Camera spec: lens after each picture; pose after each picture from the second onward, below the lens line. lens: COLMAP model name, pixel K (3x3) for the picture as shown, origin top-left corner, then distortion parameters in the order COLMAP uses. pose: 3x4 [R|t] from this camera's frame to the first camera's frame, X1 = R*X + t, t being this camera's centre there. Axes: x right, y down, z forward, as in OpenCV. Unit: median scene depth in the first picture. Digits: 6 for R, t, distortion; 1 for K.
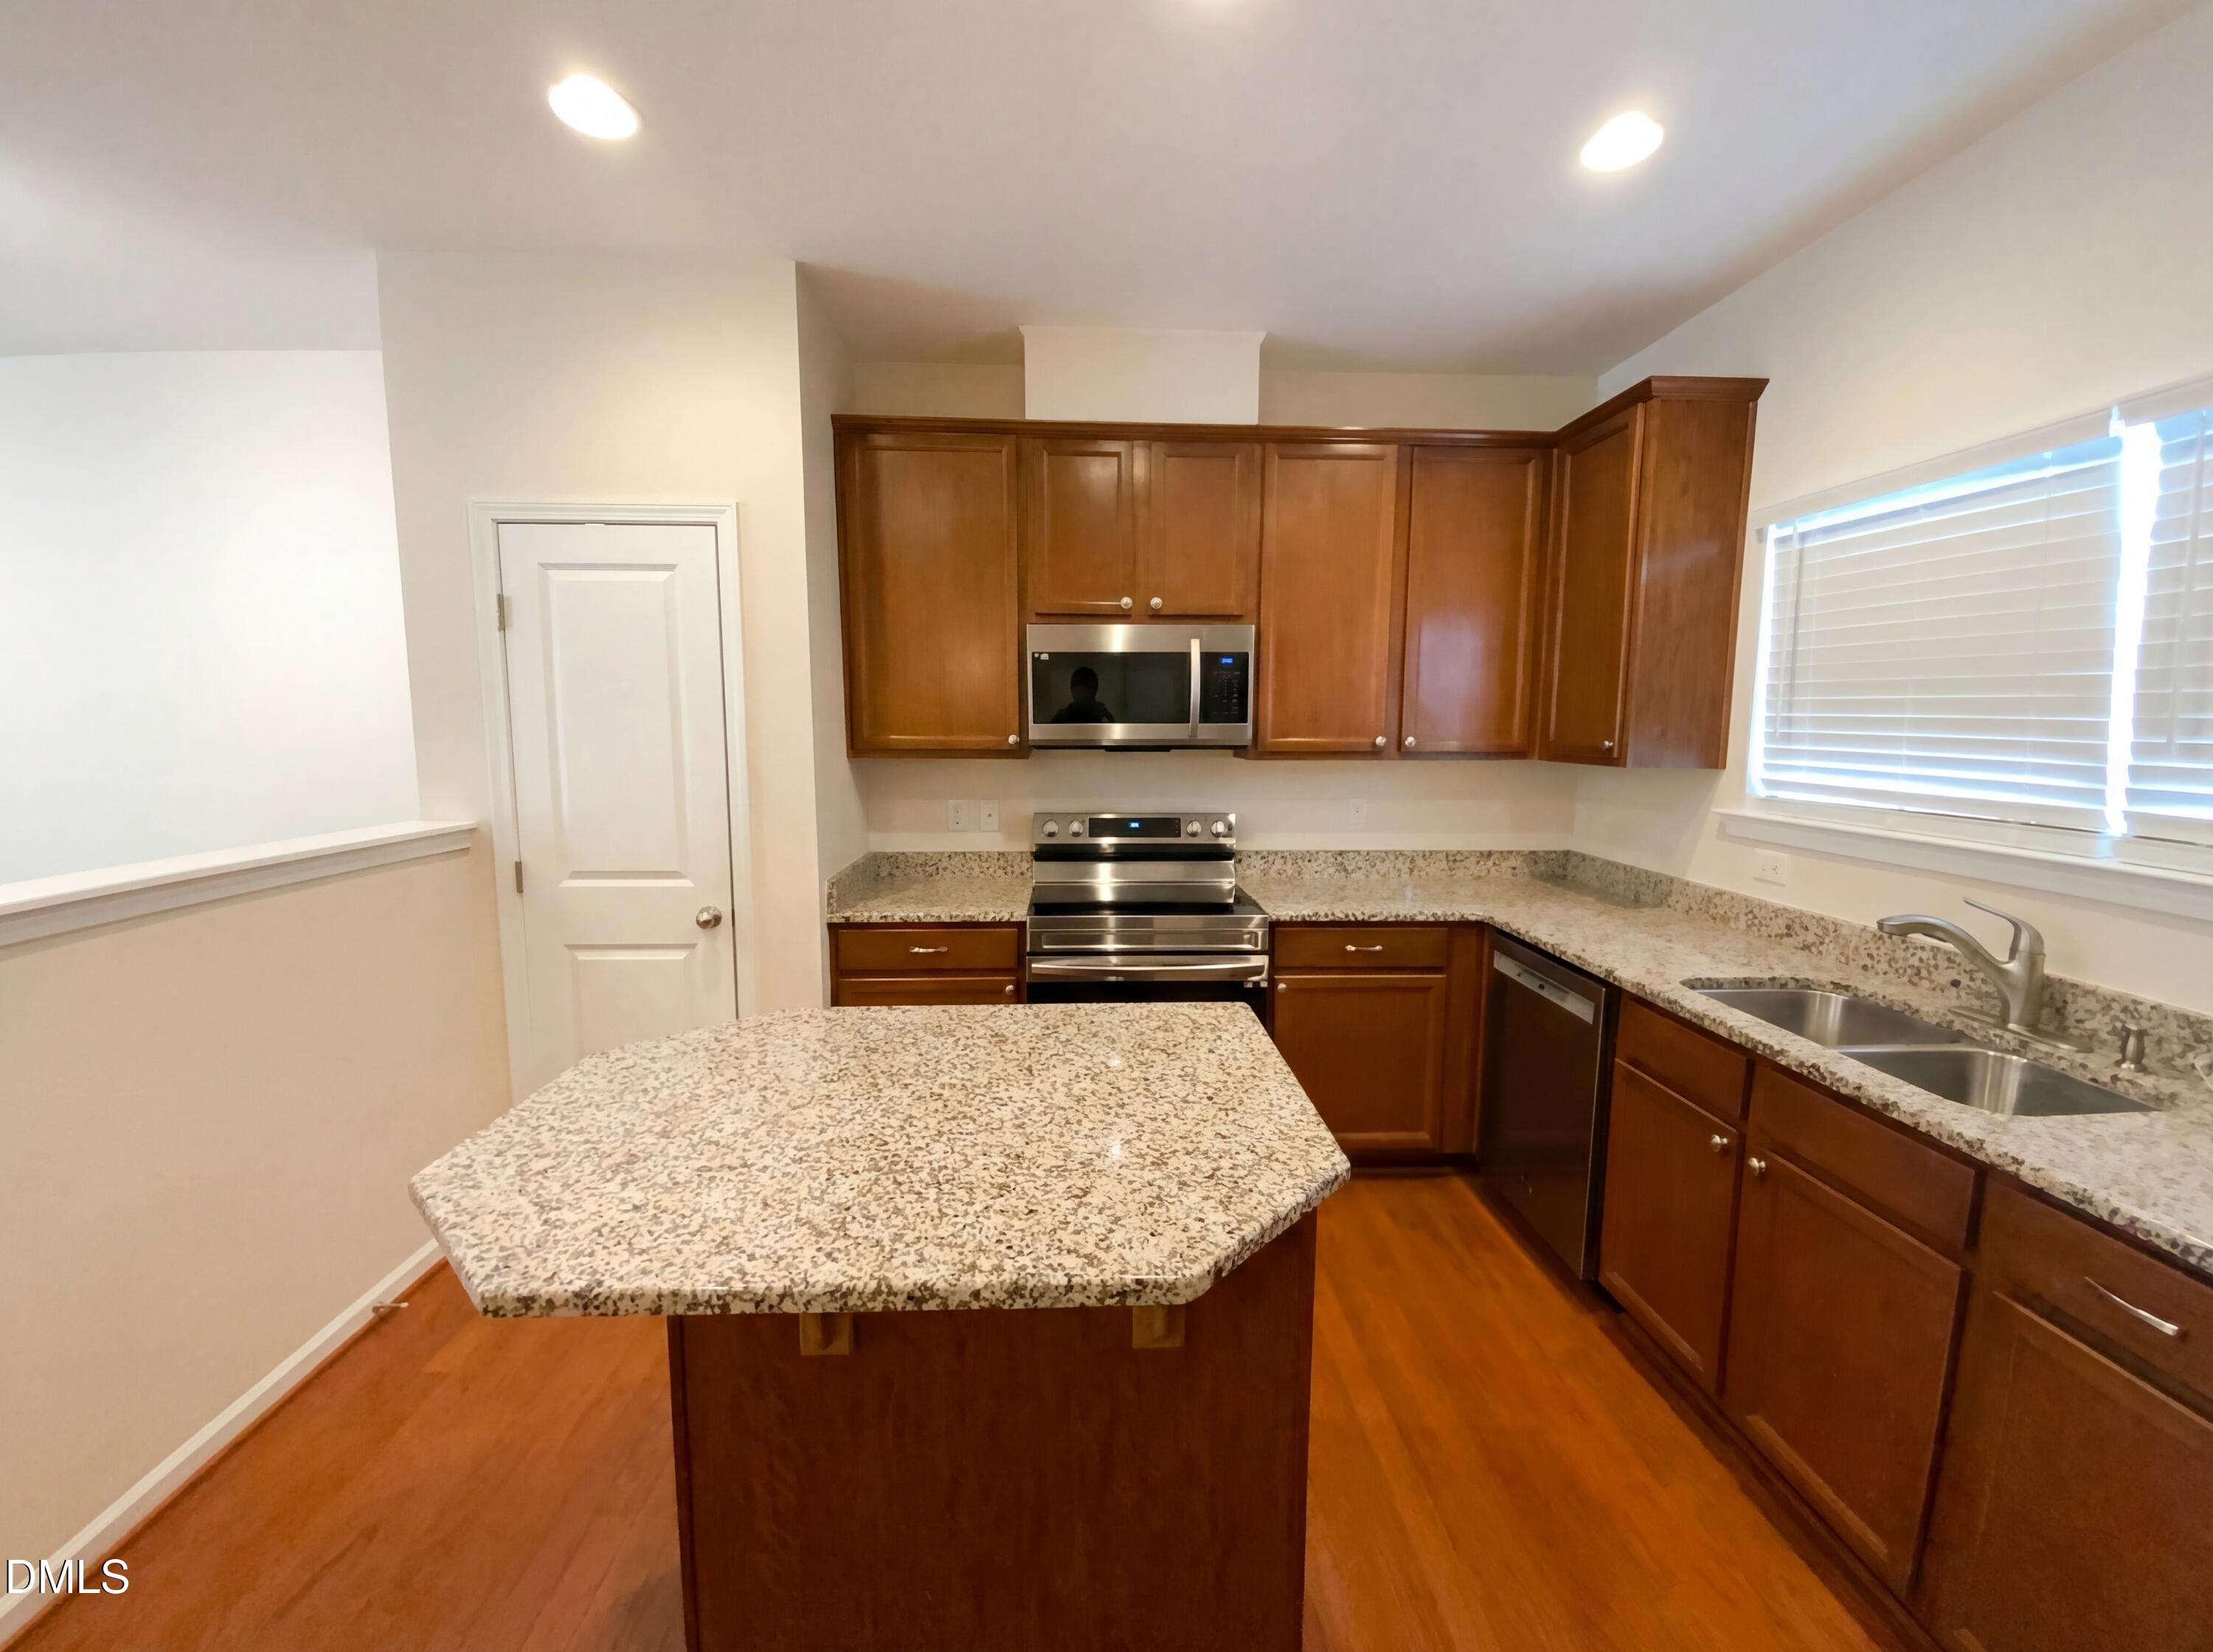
lens RADIAL K [[893.2, 0, 1102.5], [0, 893.2, 822.8], [0, 0, 1]] dist [-0.006784, -0.000602]
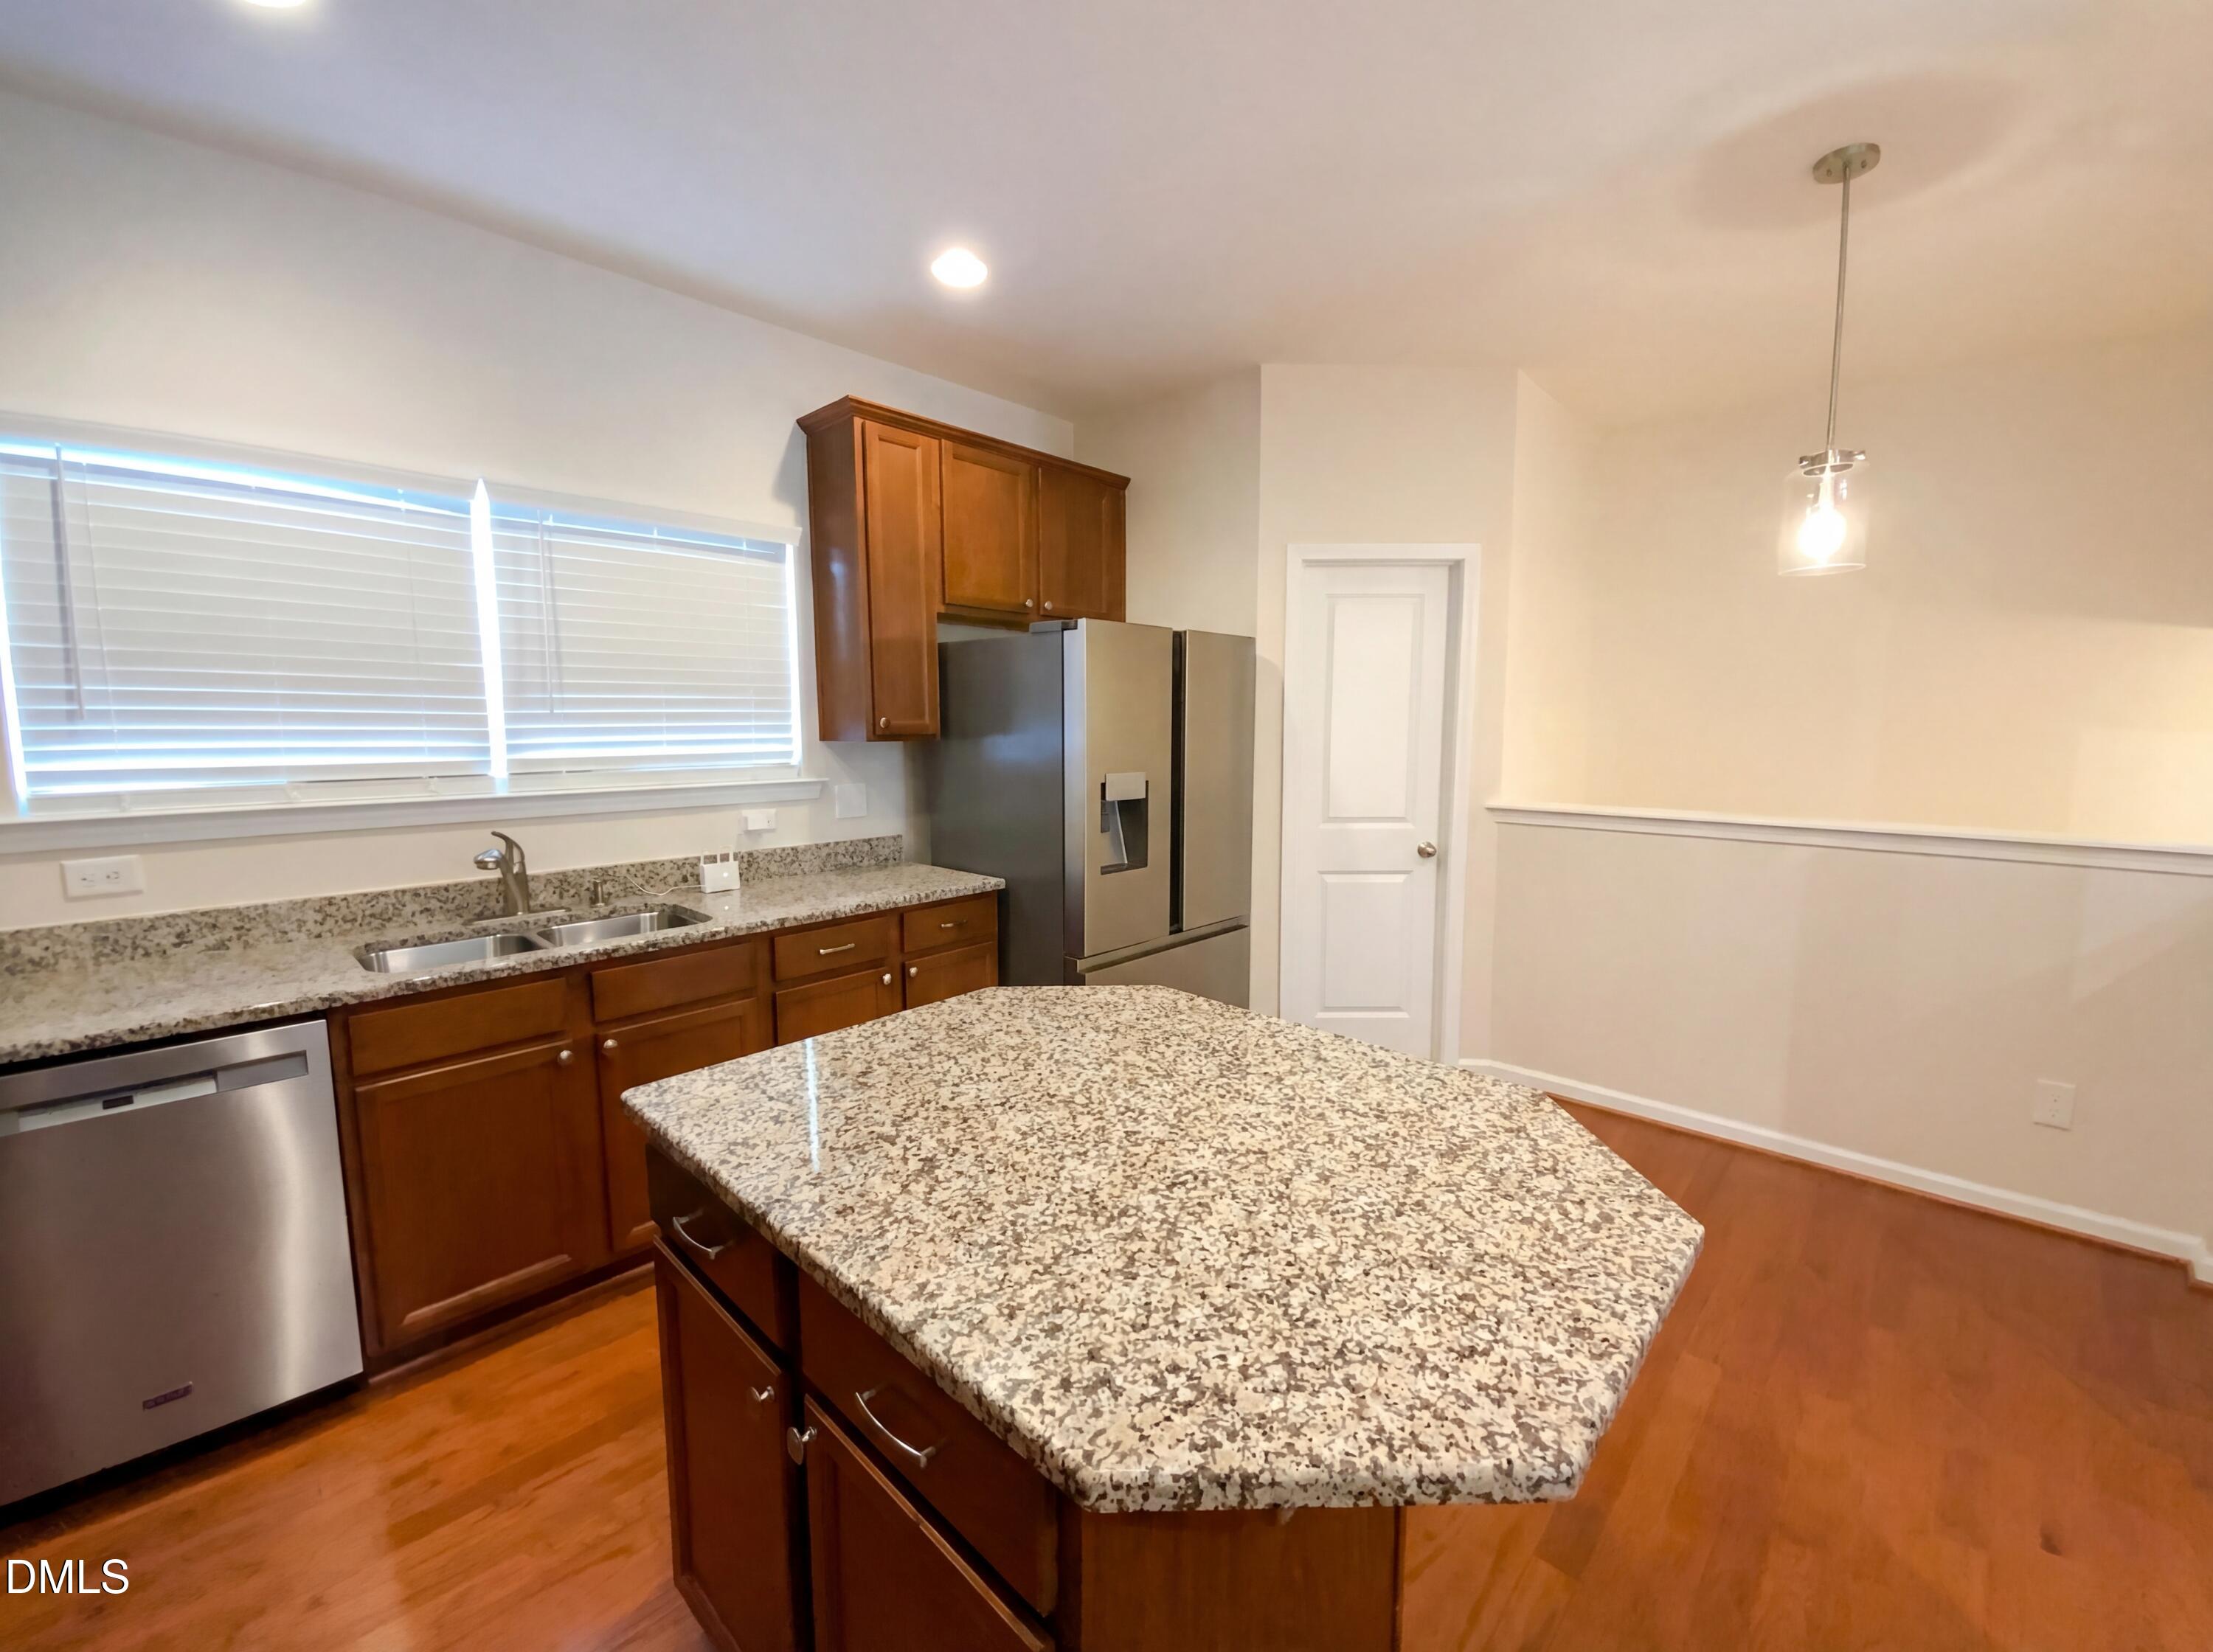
lens RADIAL K [[893.2, 0, 1107.7], [0, 893.2, 829.7], [0, 0, 1]] dist [-0.006784, -0.000602]
pose [[-0.692637, -0.094015, 0.715133, -0.649072], [0.079676, 0.975429, 0.205404, -0.123969], [-0.716872, 0.199250, -0.668127, 1.281439]]
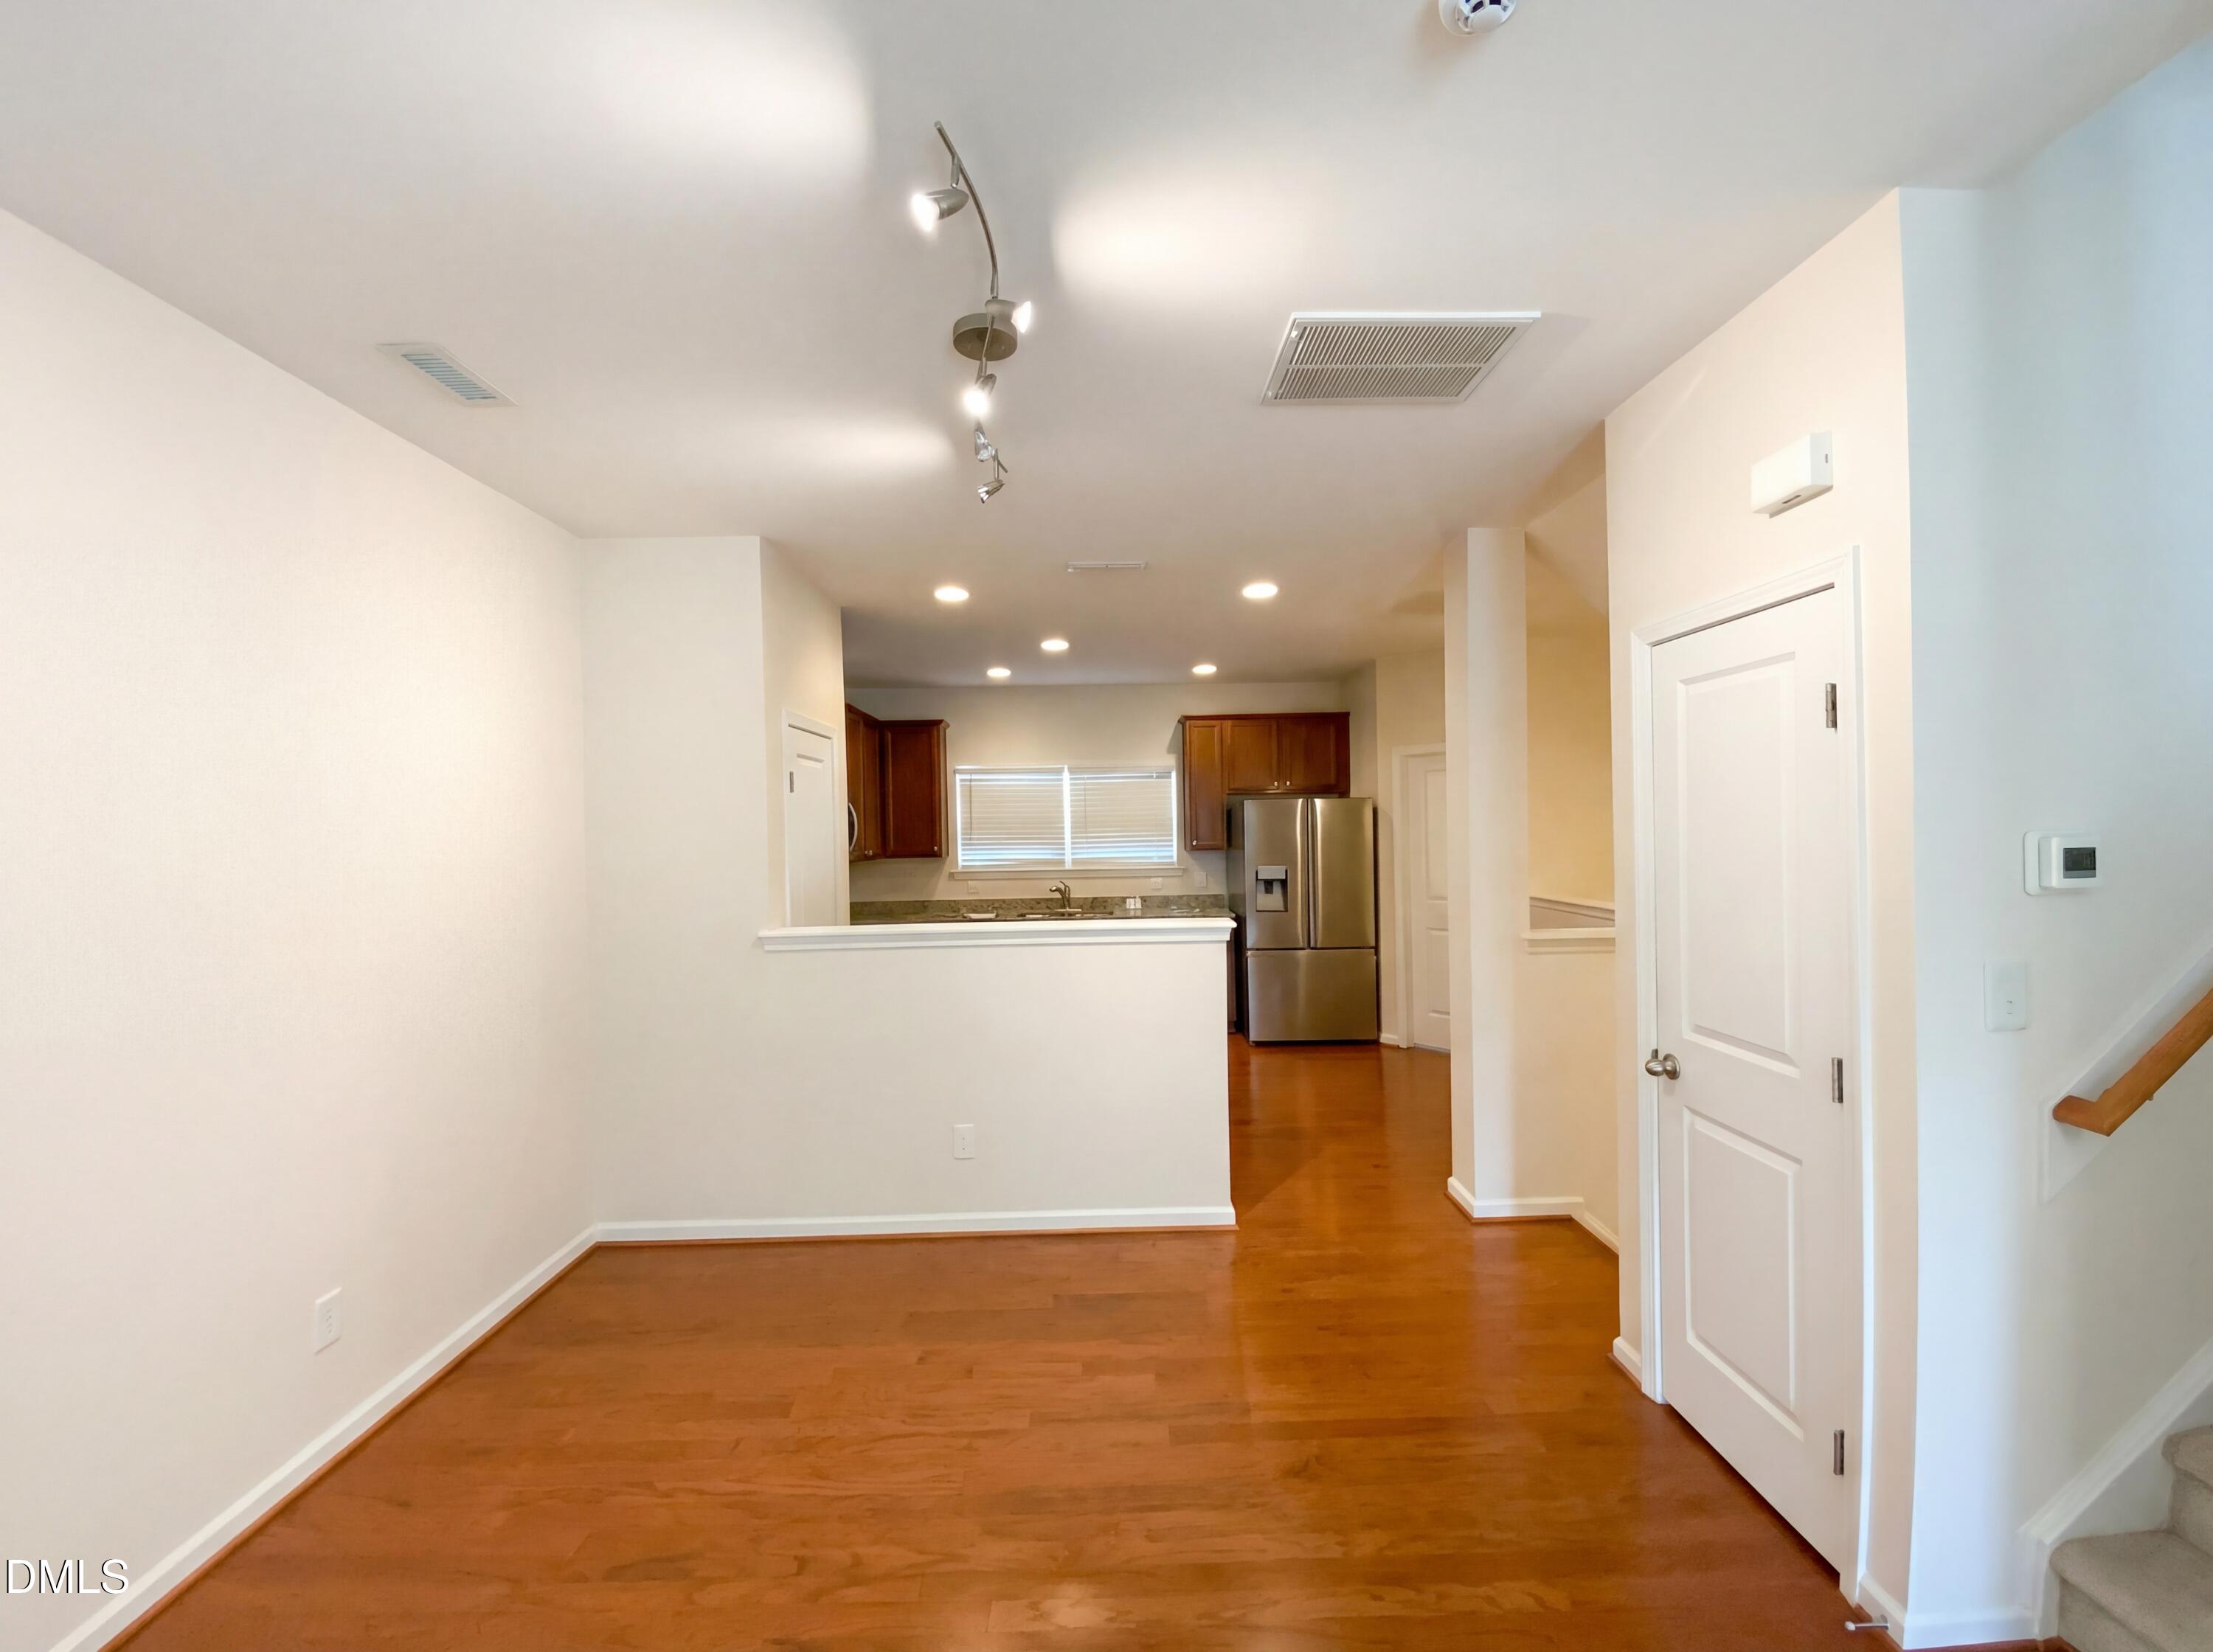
lens RADIAL K [[893.2, 0, 1108.7], [0, 893.2, 826.8], [0, 0, 1]] dist [-0.006784, -0.000602]
pose [[0.031900, -0.005977, 0.999473, -3.211517], [0.131835, 0.991270, 0.001720, -0.140074], [-0.990758, 0.131710, 0.032409, 0.635614]]
